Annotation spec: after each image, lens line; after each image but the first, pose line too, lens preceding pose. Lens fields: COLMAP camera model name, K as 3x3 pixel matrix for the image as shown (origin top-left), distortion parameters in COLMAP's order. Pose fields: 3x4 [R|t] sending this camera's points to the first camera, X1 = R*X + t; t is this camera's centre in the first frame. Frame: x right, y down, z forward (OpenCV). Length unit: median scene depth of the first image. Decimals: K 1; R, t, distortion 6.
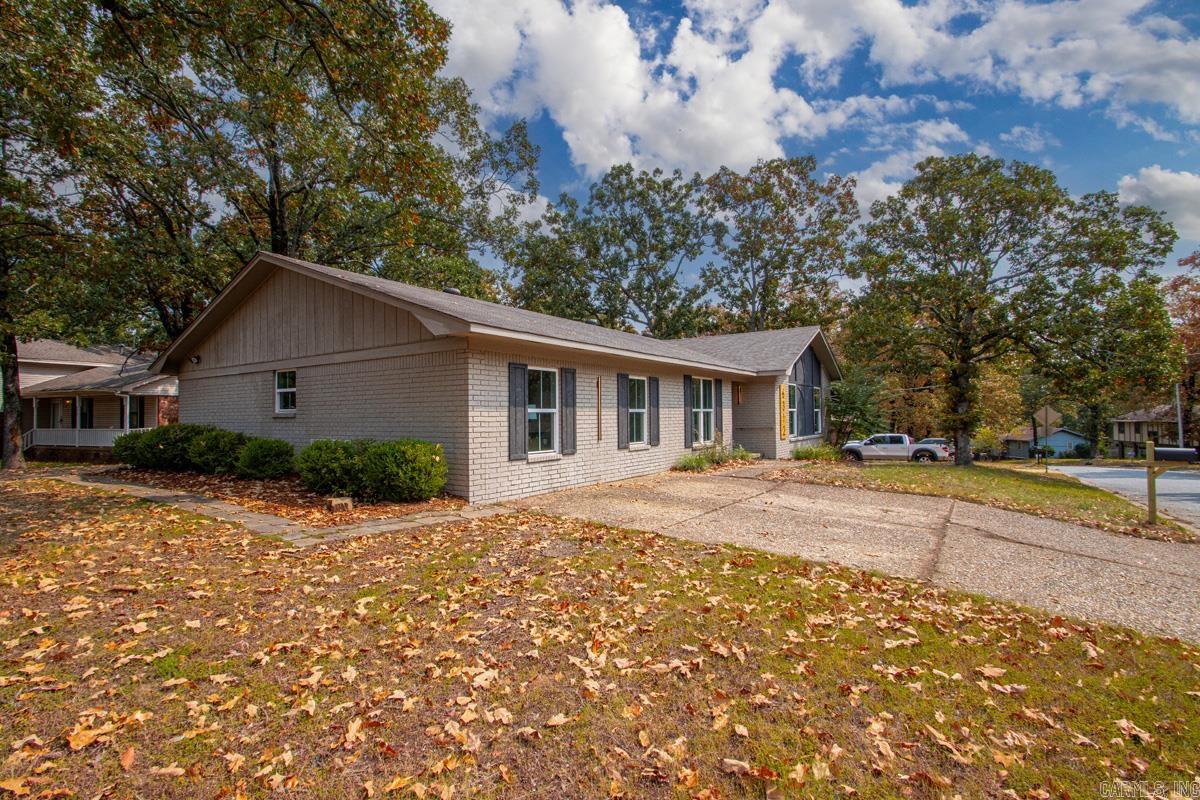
lens RADIAL K [[547.8, 0, 600.0], [0, 547.8, 400.0], [0, 0, 1]] dist [0.016329, -0.016148]
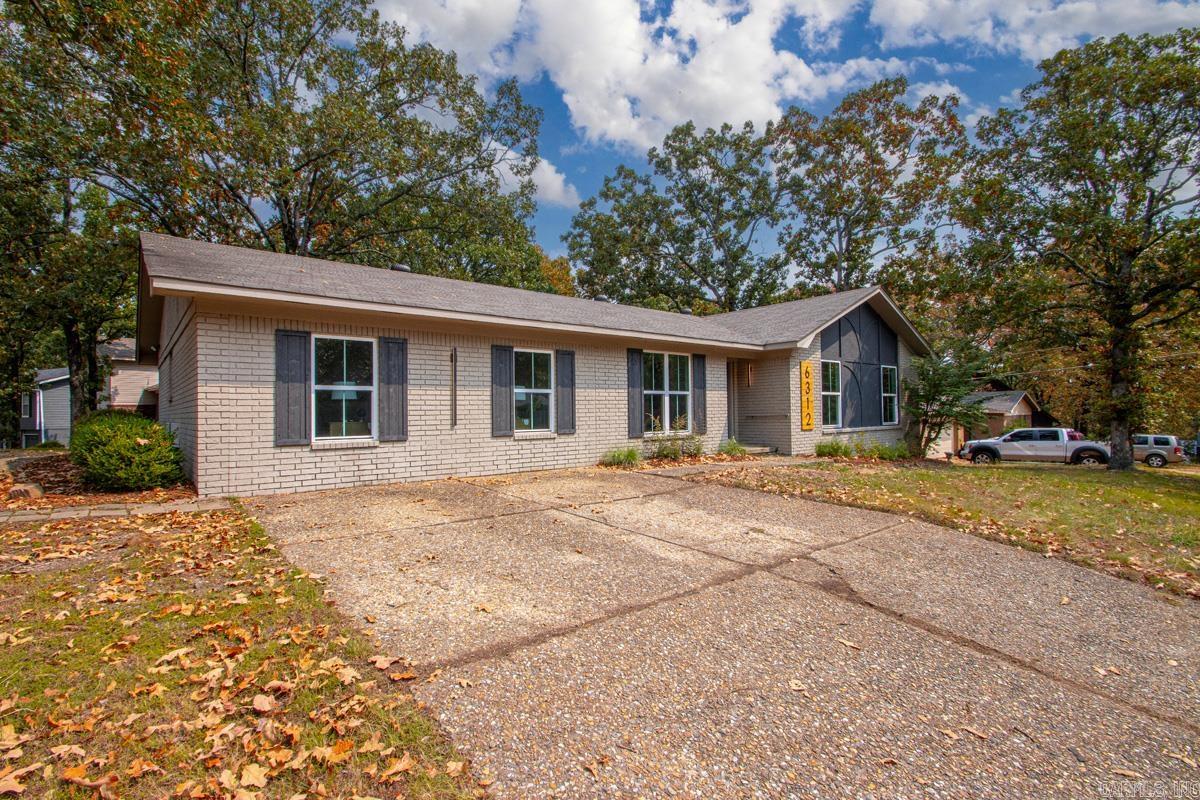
lens RADIAL K [[547.8, 0, 600.0], [0, 547.8, 400.0], [0, 0, 1]] dist [0.016329, -0.016148]
pose [[0.962456, -0.004587, -0.271399, 0.256782], [0.007990, 0.999903, 0.011436, 0.016147], [0.271320, -0.013175, 0.962399, 0.156845]]
